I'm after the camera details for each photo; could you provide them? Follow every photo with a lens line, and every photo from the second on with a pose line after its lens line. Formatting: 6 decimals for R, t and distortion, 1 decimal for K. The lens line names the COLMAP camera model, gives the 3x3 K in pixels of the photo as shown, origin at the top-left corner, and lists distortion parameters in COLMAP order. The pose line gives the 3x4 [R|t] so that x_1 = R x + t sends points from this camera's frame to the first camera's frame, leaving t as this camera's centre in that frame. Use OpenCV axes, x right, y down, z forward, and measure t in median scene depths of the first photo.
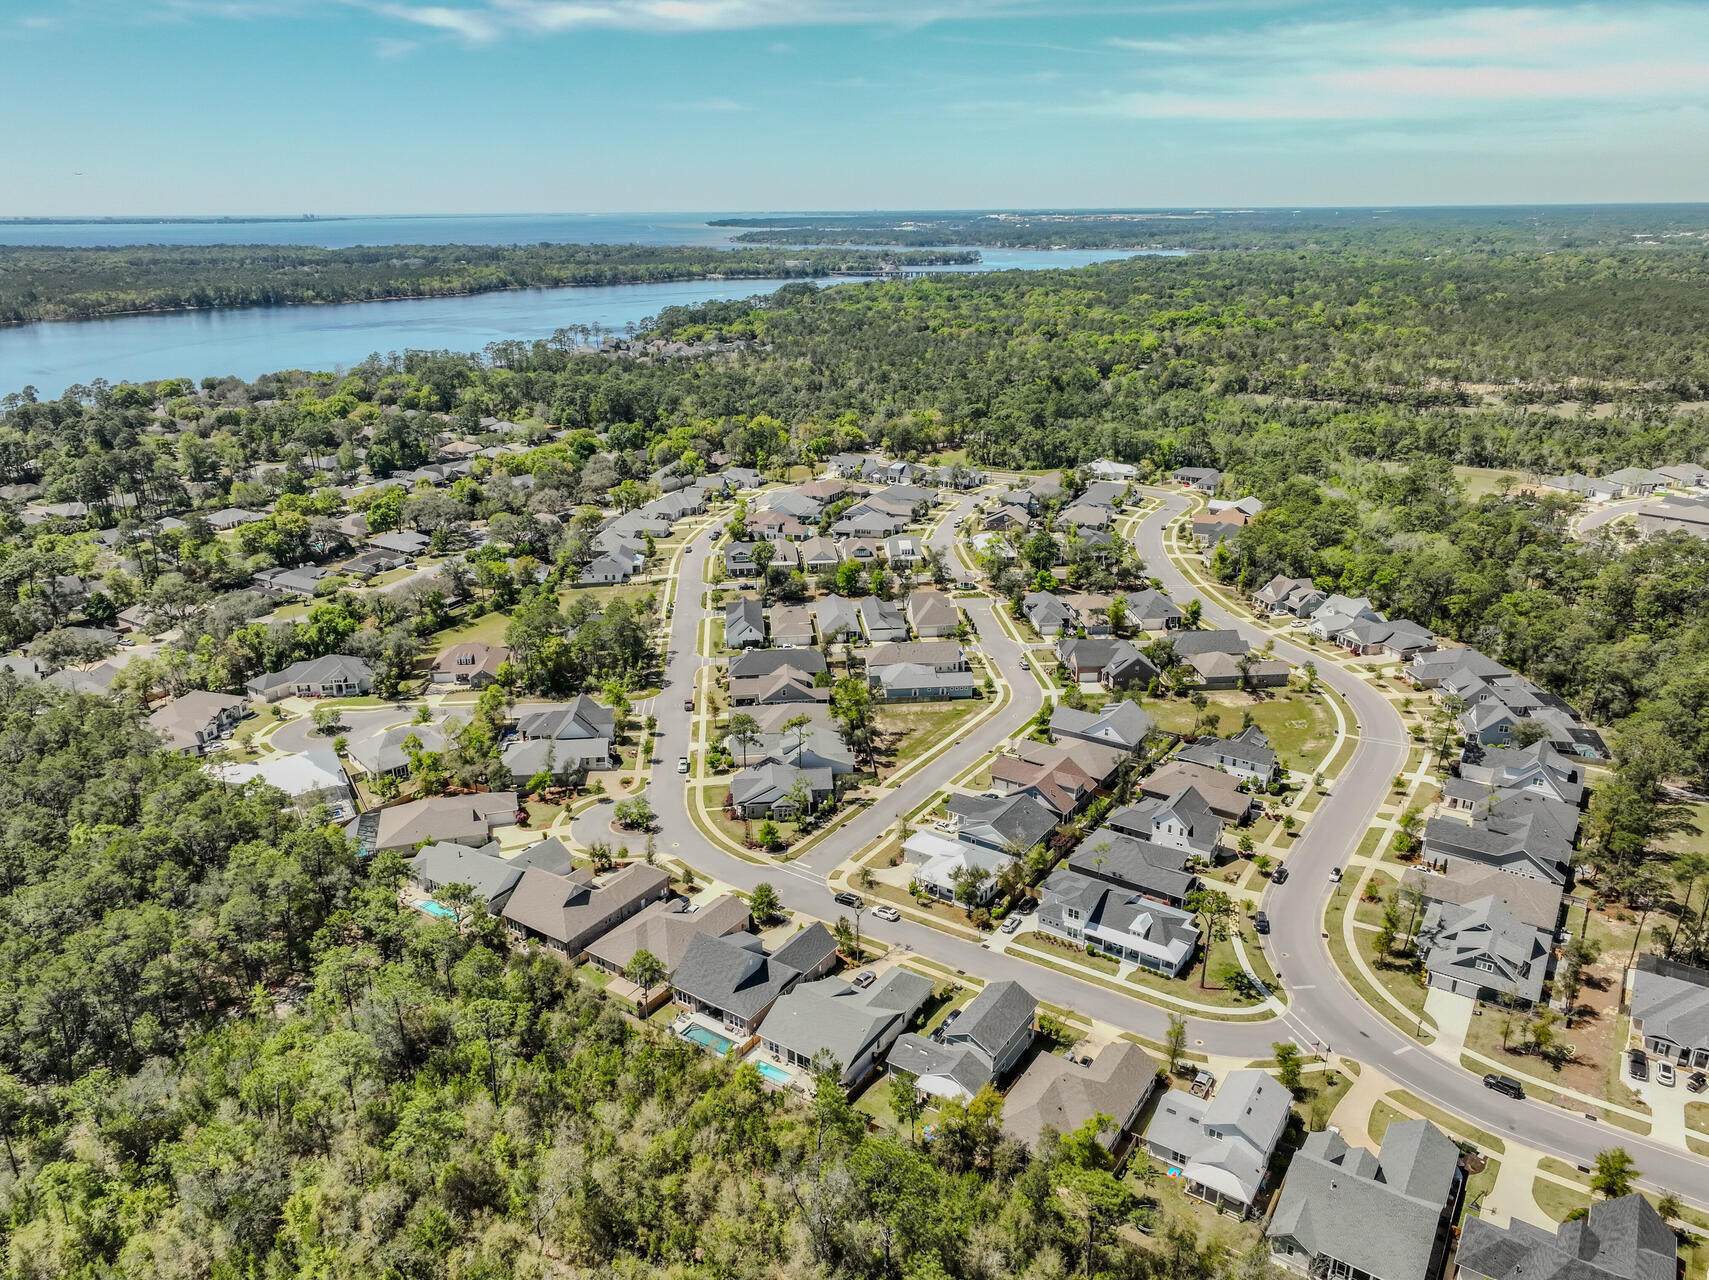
lens RADIAL K [[1211.8, 0, 854.5], [0, 1211.8, 640.0], [0, 0, 1]] dist [0.006061, 0.005537]
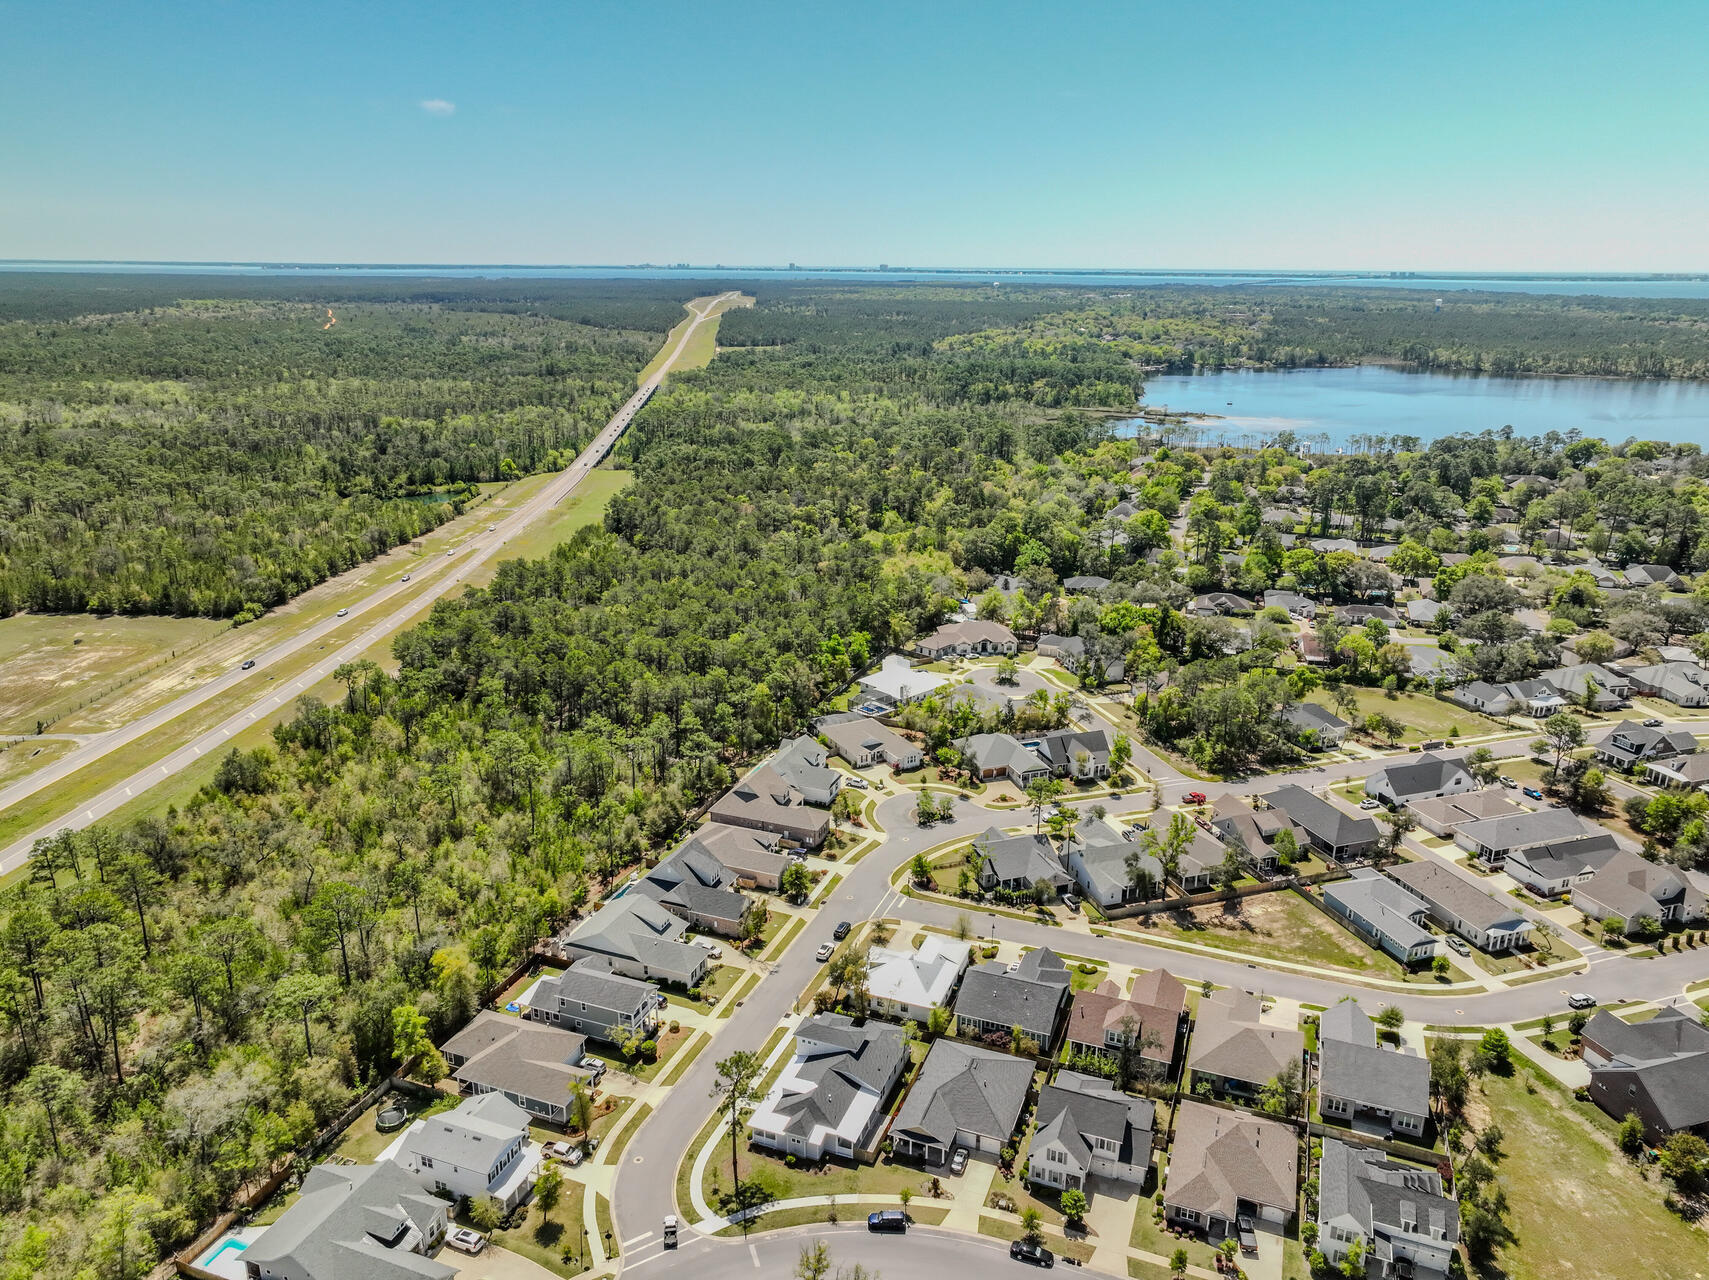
lens RADIAL K [[1208.5, 0, 857.4], [0, 1208.5, 634.4], [0, 0, 1]] dist [0.008176, 0.009073]
pose [[0.223310, 0.298423, -0.927942, 0.646706], [-0.340425, 0.915914, 0.212631, -0.175735], [0.913369, 0.268412, 0.306123, 0.466517]]
